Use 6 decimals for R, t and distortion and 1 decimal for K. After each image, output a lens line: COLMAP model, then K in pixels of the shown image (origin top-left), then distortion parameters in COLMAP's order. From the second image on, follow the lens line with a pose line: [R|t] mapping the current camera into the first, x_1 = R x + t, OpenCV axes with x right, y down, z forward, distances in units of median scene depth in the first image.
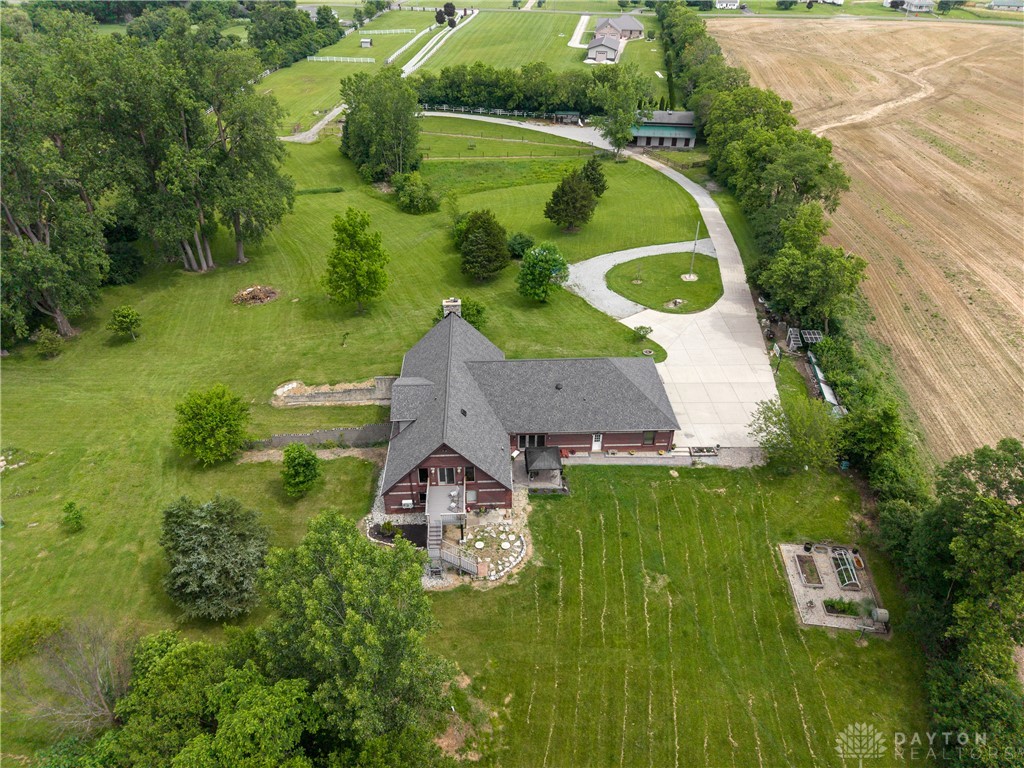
lens RADIAL K [[685.9, 0, 511.6], [0, 685.9, 380.6], [0, 0, 1]] dist [0.015038, -0.009266]
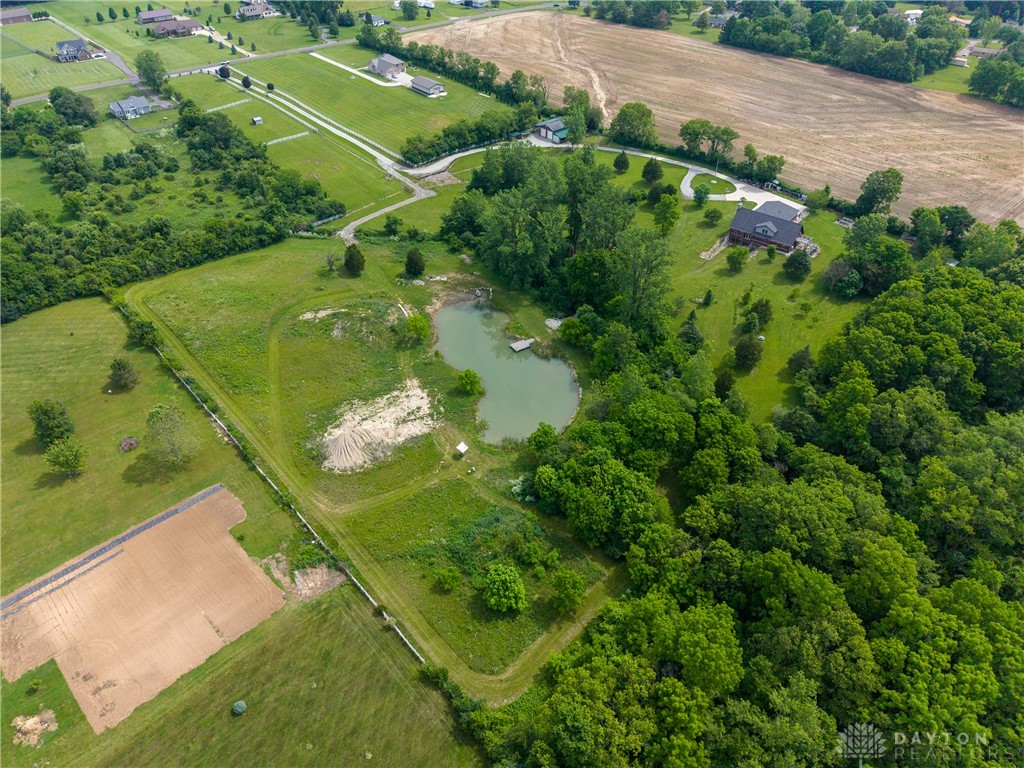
lens RADIAL K [[685.9, 0, 511.6], [0, 685.9, 380.6], [0, 0, 1]] dist [0.015038, -0.009266]
pose [[0.653953, -0.481362, 0.583641, -2.375759], [0.430461, 0.871162, 0.236178, -0.476886], [-0.622133, 0.096785, 0.776906, -0.595820]]
